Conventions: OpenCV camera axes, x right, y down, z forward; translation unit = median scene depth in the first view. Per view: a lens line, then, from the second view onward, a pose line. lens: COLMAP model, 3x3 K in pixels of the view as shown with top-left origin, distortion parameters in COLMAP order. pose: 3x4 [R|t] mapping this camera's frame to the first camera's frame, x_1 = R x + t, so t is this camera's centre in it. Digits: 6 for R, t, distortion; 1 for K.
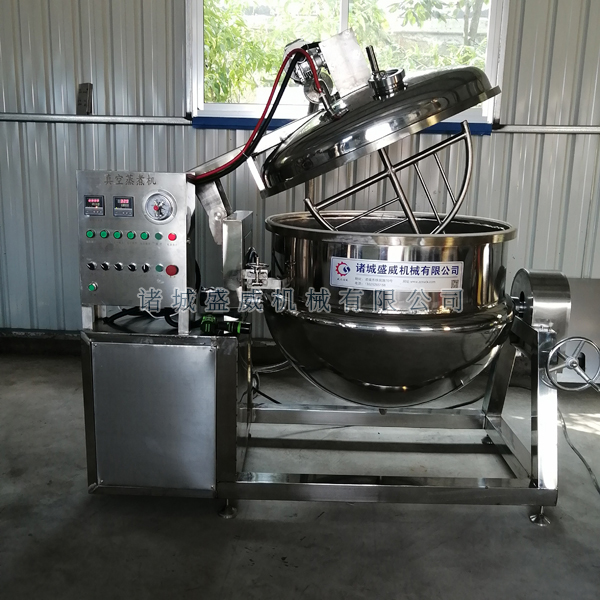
lens RADIAL K [[643.7, 0, 296.8], [0, 643.7, 299.2], [0, 0, 1]] dist [0.002731, 0.000000]
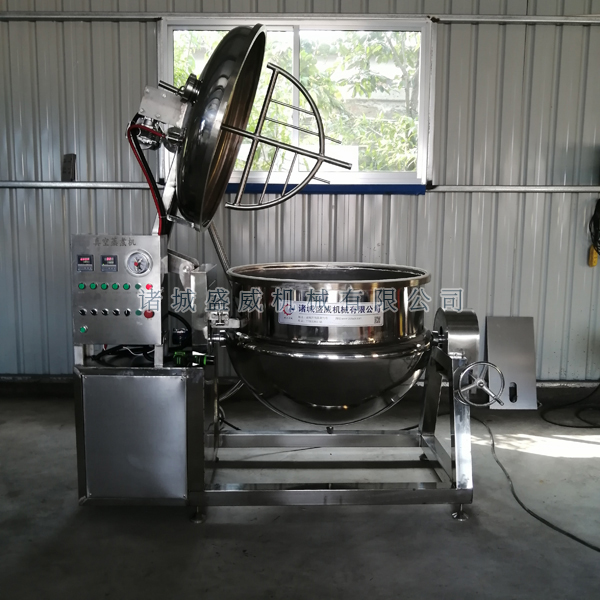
lens RADIAL K [[643.7, 0, 294.8], [0, 643.7, 303.6], [0, 0, 1]] dist [0.002731, 0.000000]
pose [[0.999094, -0.020773, 0.037156, 0.033719], [0.023297, 0.997355, -0.068847, 0.023453], [-0.035627, 0.069650, 0.996935, -0.207391]]
